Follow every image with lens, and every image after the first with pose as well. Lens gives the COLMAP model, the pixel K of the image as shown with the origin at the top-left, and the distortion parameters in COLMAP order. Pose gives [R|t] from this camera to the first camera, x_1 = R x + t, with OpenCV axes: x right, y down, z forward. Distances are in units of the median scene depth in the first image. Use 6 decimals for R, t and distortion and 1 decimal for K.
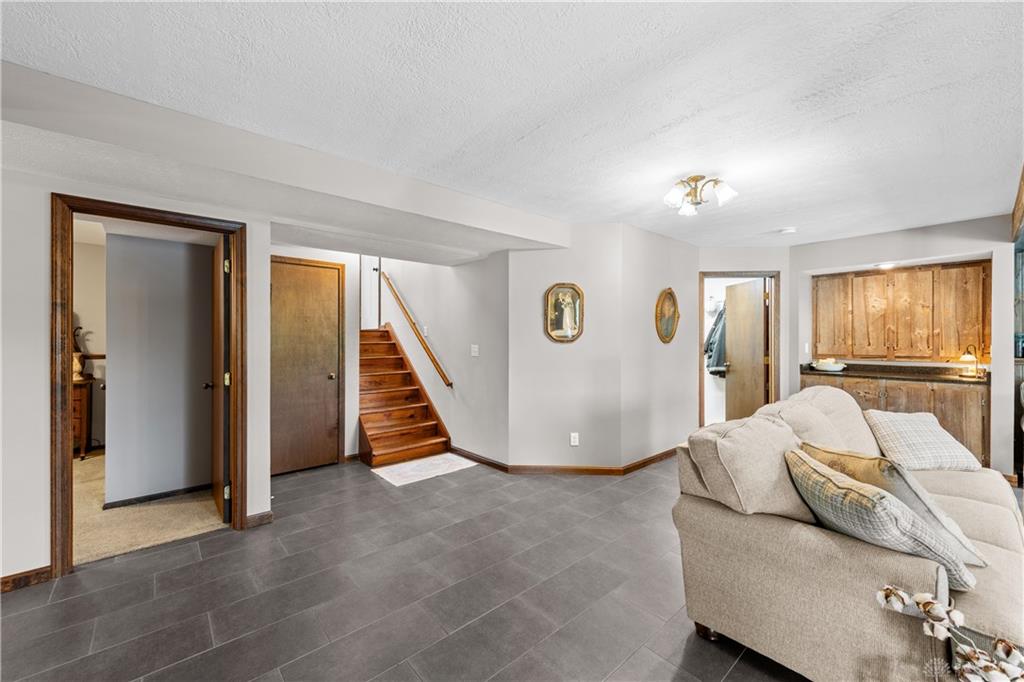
lens RADIAL K [[399.7, 0, 510.2], [0, 399.7, 341.1], [0, 0, 1]] dist [0.000065, -0.000033]
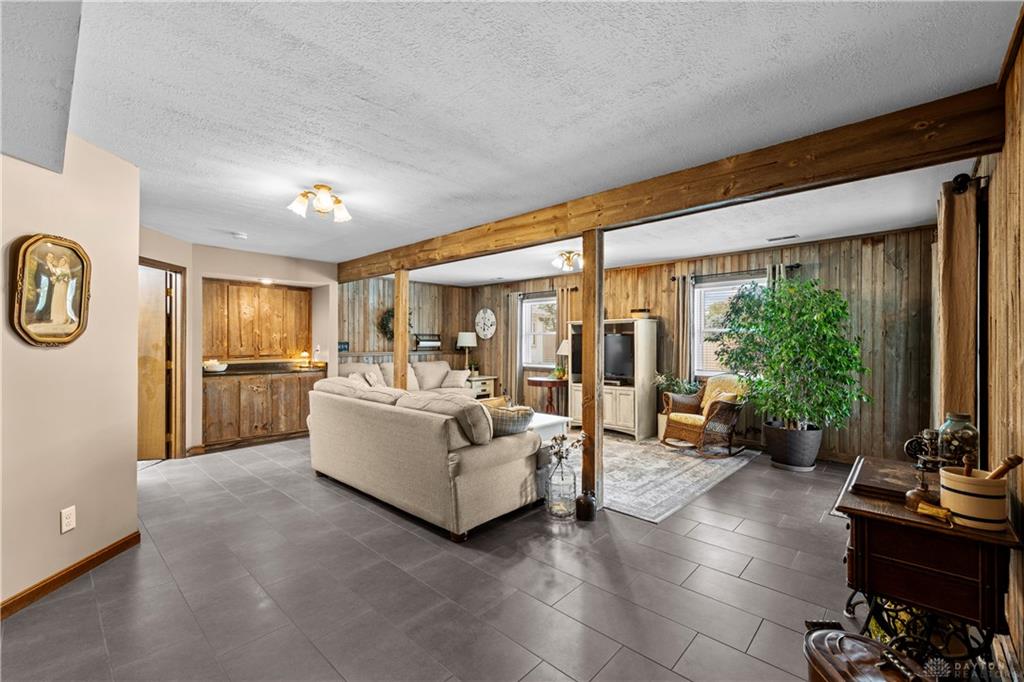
lens RADIAL K [[431.3, 0, 510.3], [0, 431.3, 340.8], [0, 0, 1]] dist [0.000017, 0.000018]
pose [[-0.097534, 0.003297, 0.995227, -0.420156], [0.001010, 0.999994, -0.003214, -0.001389], [-0.995232, 0.000692, -0.097537, 0.369177]]
